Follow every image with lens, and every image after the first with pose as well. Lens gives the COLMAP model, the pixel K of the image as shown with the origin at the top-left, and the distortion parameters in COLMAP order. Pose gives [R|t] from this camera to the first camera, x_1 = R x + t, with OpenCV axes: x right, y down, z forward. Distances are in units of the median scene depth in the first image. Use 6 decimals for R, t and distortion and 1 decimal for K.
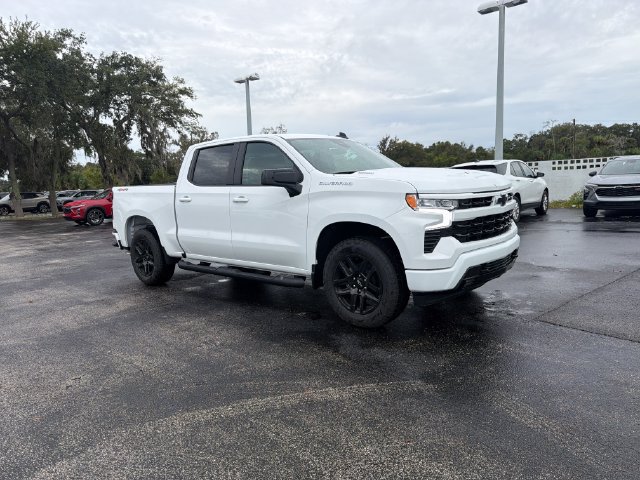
lens RADIAL K [[452.3, 0, 313.8], [0, 452.3, 240.2], [0, 0, 1]] dist [0.059801, -0.074944]
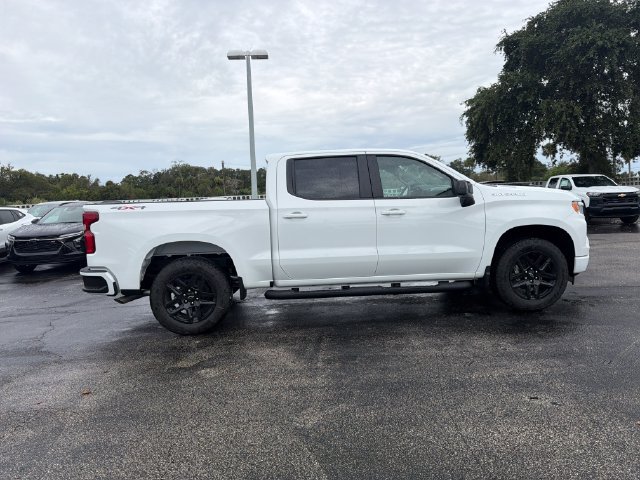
lens RADIAL K [[452.3, 0, 313.8], [0, 452.3, 240.2], [0, 0, 1]] dist [0.059801, -0.074944]
pose [[0.705133, -0.046456, 0.707552, -0.827663], [0.100285, 0.994355, -0.034655, -0.010381], [-0.701948, 0.095393, 0.705811, 0.368856]]
